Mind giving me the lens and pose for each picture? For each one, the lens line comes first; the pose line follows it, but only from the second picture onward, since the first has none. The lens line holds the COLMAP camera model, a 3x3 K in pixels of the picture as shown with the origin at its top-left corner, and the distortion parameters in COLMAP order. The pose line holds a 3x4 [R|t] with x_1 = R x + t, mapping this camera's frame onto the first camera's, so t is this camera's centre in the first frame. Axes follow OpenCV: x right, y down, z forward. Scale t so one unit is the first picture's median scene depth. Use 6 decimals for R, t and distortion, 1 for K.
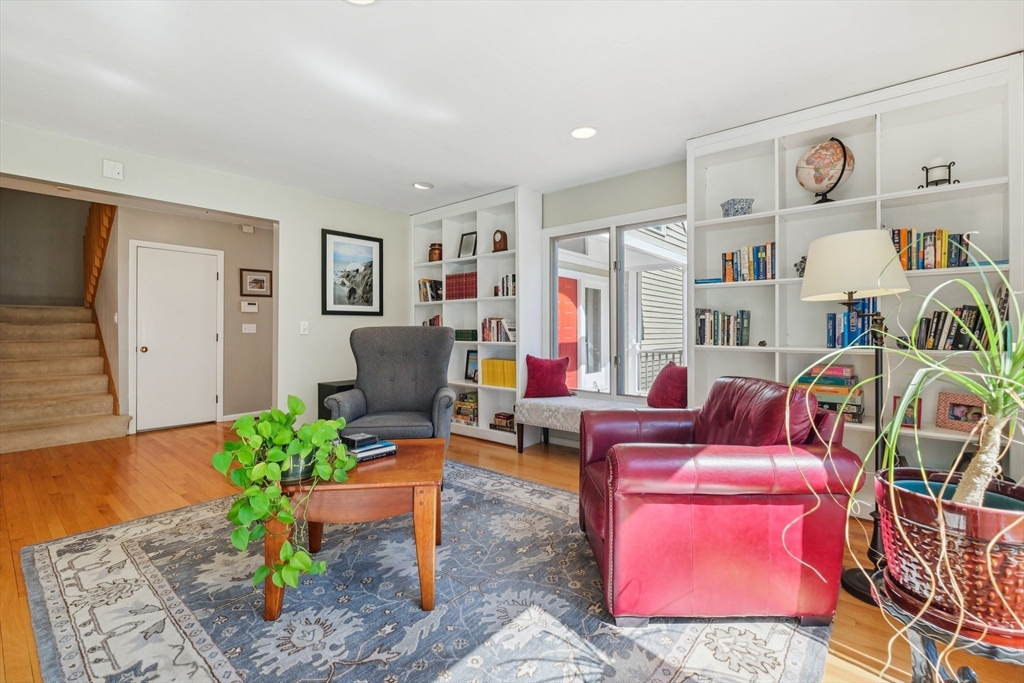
lens RADIAL K [[451.2, 0, 510.2], [0, 451.2, 335.6], [0, 0, 1]] dist [-0.004021, -0.000363]
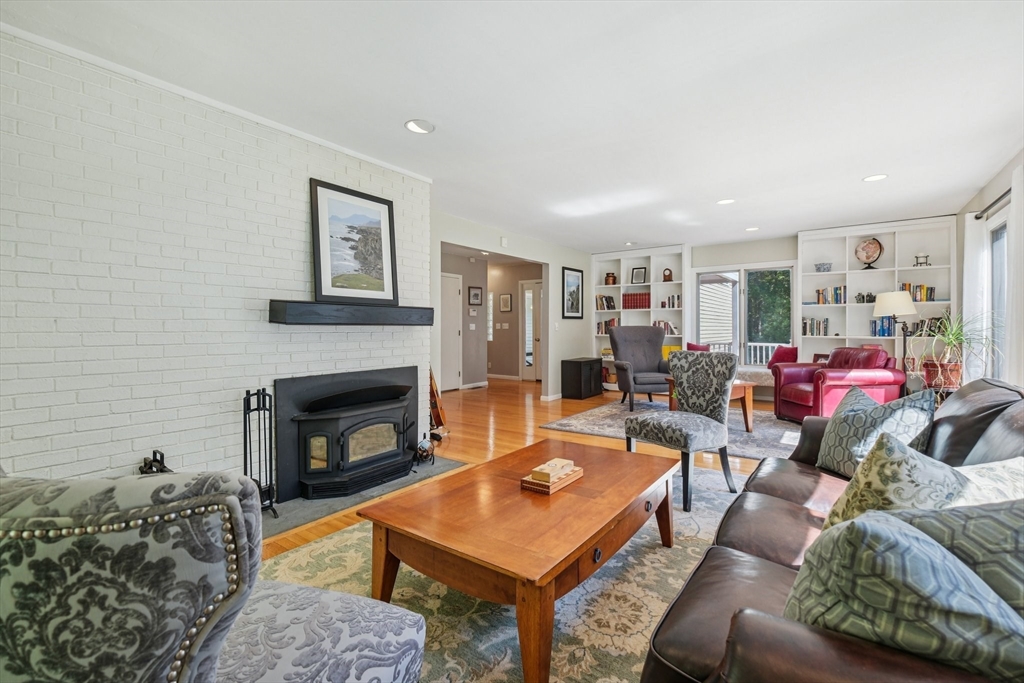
lens RADIAL K [[451.2, 0, 512.8], [0, 451.2, 336.7], [0, 0, 1]] dist [-0.004021, -0.000363]
pose [[0.997475, -0.002676, 0.070972, -0.716654], [0.002047, 0.999958, 0.008938, 0.004043], [-0.070993, -0.008770, 0.997438, -0.633913]]
